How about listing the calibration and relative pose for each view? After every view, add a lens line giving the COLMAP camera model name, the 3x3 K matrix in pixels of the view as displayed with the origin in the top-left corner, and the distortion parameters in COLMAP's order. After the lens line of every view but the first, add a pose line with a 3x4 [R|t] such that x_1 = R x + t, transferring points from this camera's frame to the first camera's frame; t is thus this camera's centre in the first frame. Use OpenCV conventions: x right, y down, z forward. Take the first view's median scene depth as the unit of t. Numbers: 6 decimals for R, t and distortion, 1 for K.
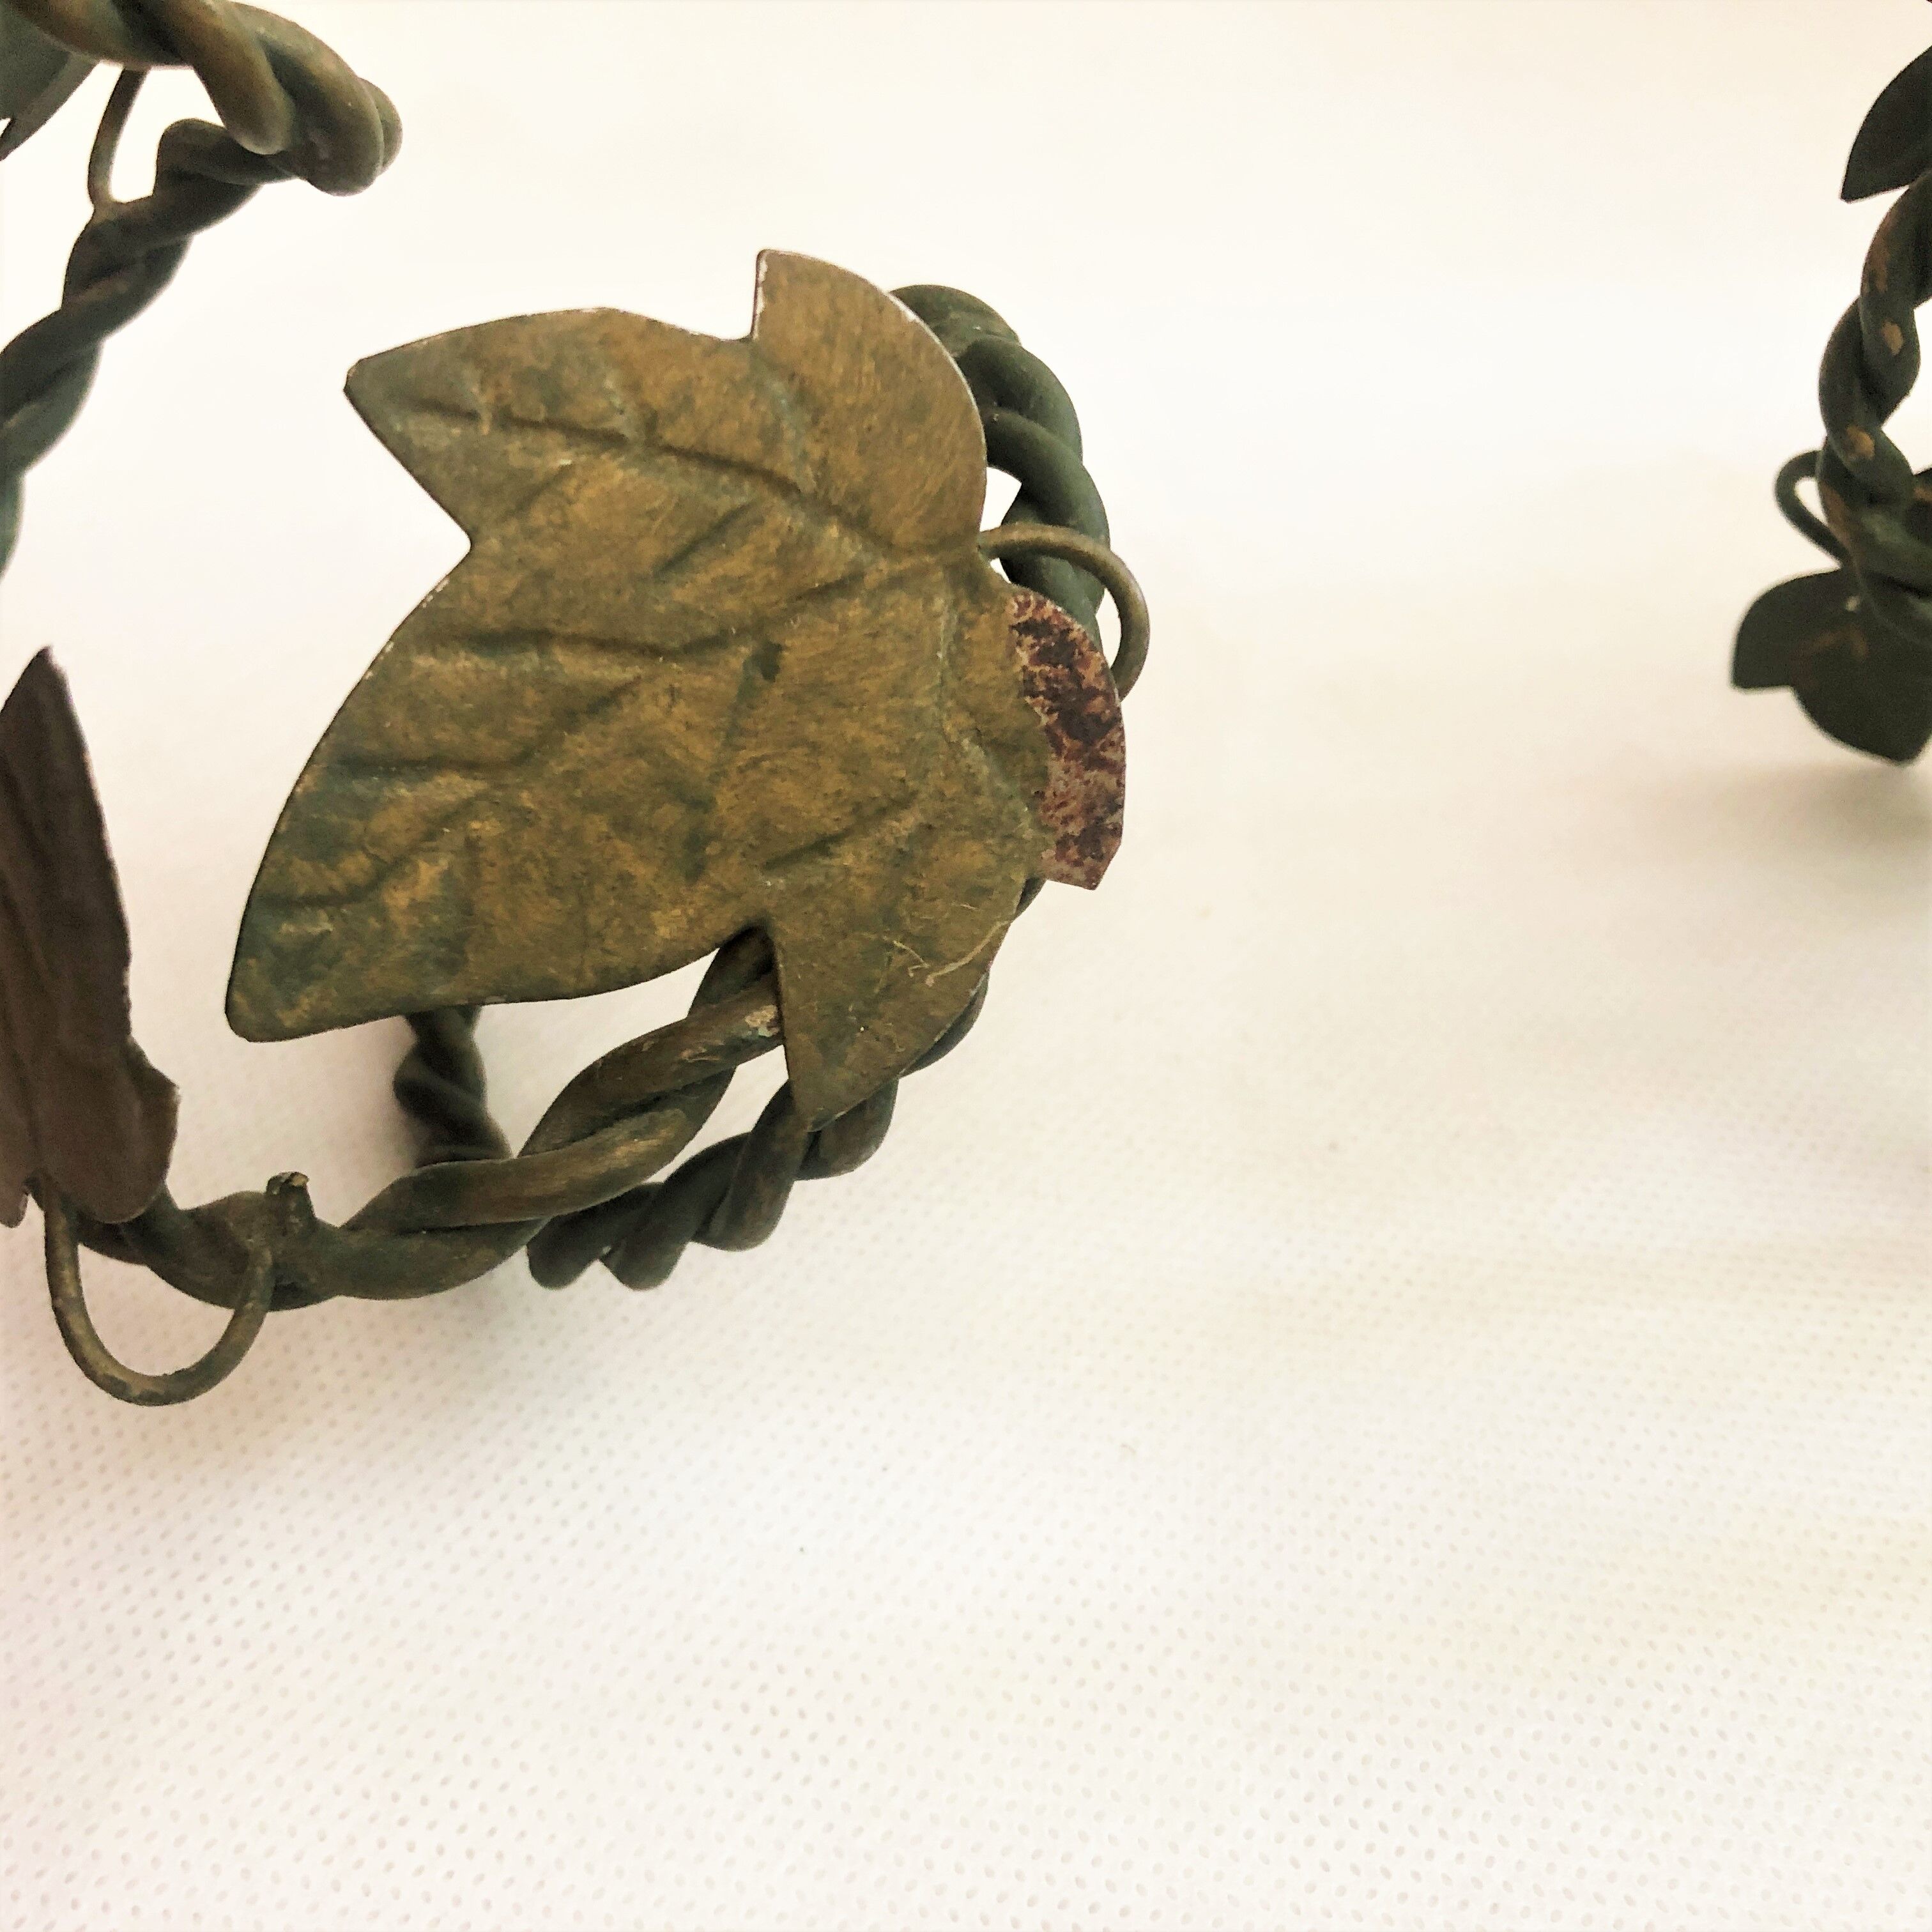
lens RADIAL K [[2105.6, 0, 966.0], [0, 2105.6, 966.0], [0, 0, 1]] dist [0.075279, -0.317073]
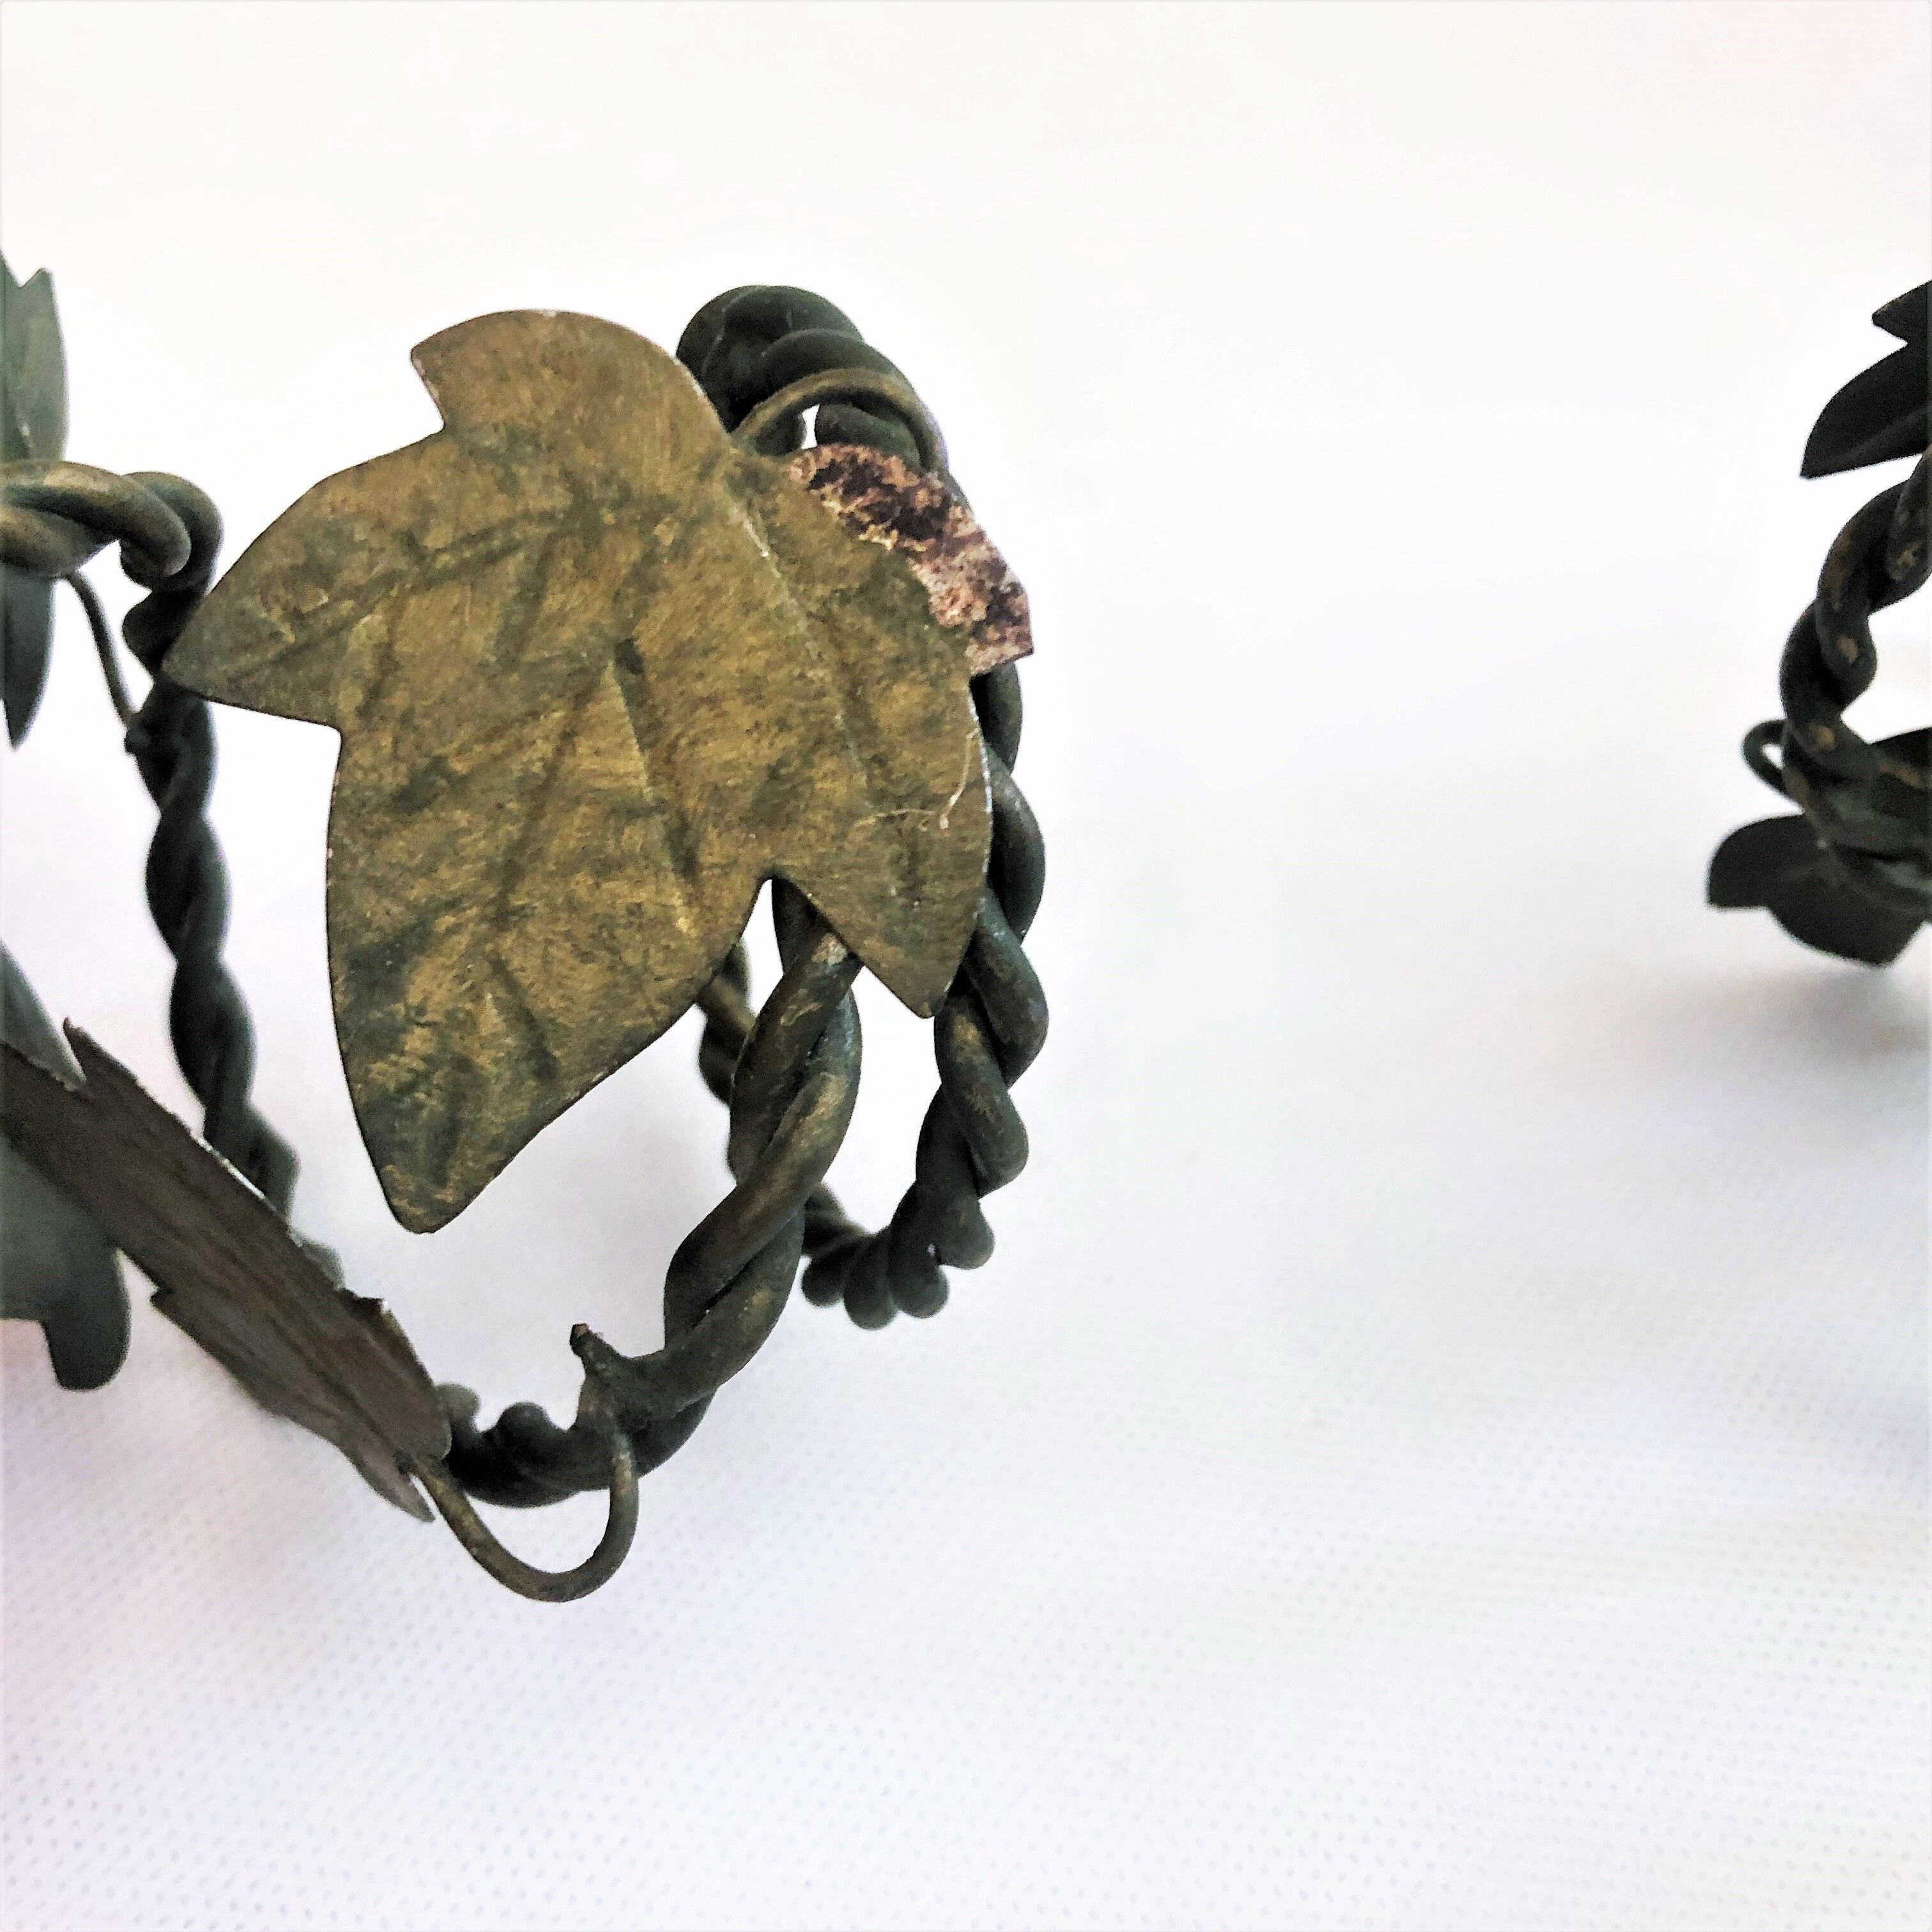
lens RADIAL K [[2105.6, 0, 966.0], [0, 2105.6, 966.0], [0, 0, 1]] dist [0.075279, -0.317073]
pose [[0.785909, -0.570533, -0.238412, 0.194470], [0.551225, 0.821135, -0.147946, 0.220524], [0.280176, -0.015147, 0.959829, 0.049785]]
